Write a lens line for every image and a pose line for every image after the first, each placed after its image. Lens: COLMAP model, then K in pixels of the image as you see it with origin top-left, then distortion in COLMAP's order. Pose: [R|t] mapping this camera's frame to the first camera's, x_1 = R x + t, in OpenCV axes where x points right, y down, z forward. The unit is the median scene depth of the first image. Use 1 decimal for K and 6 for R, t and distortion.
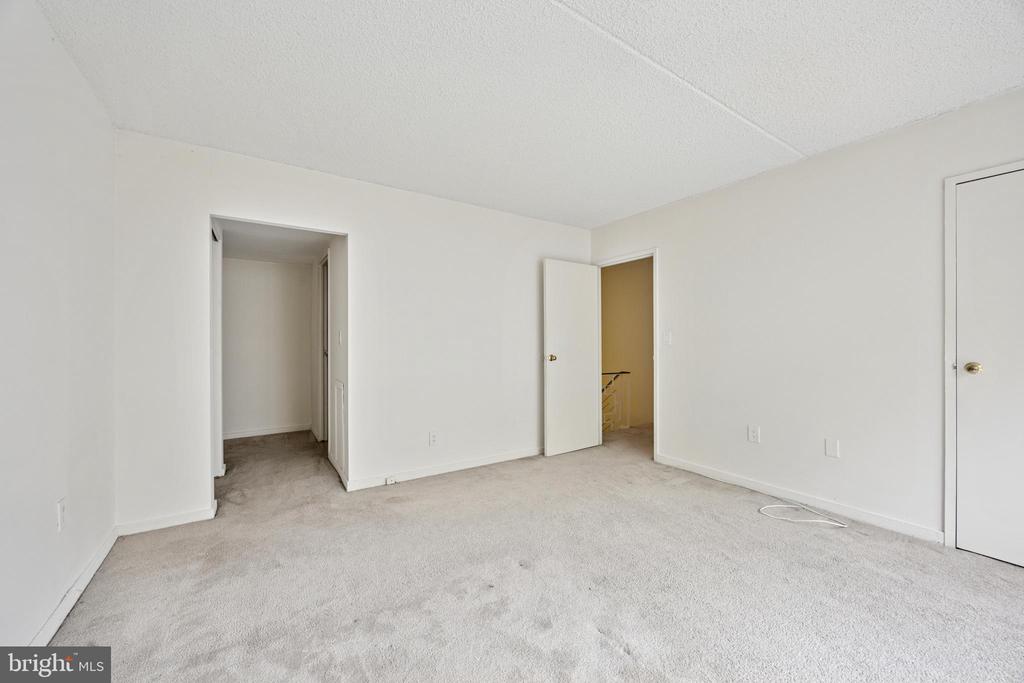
lens RADIAL K [[390.0, 0, 512.0], [0, 390.0, 341.5], [0, 0, 1]] dist [0.000354, 0.000027]
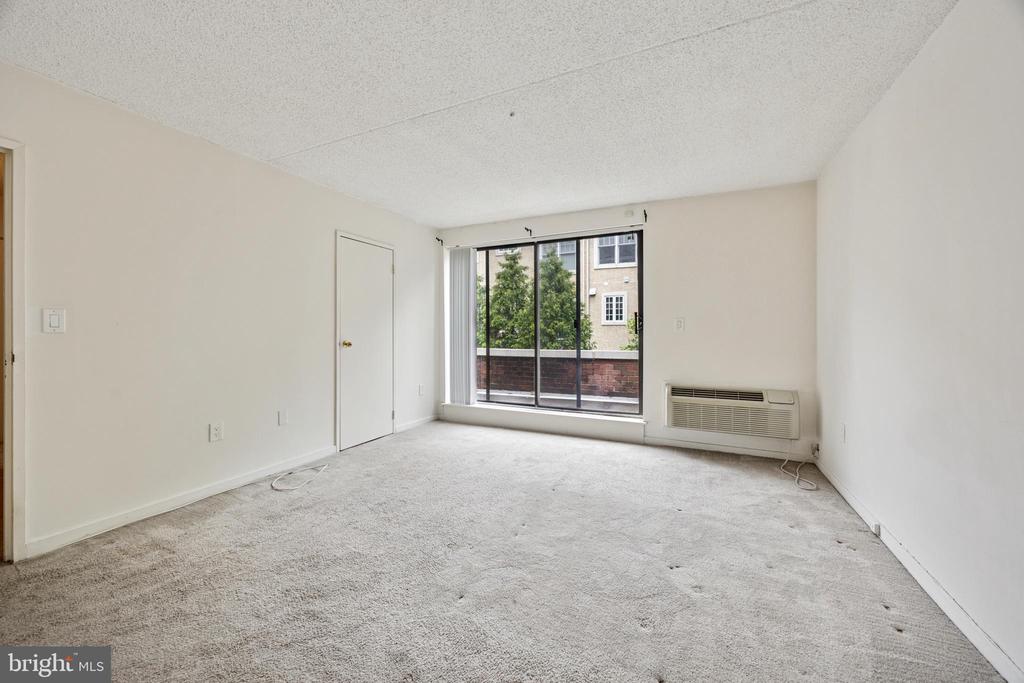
lens RADIAL K [[390.0, 0, 512.0], [0, 390.0, 341.5], [0, 0, 1]] dist [0.000354, 0.000027]
pose [[-0.522002, -0.010619, 0.852878, -0.529483], [0.002645, 0.999898, 0.014068, 0.025567], [-0.852940, 0.009599, -0.521920, 0.977682]]
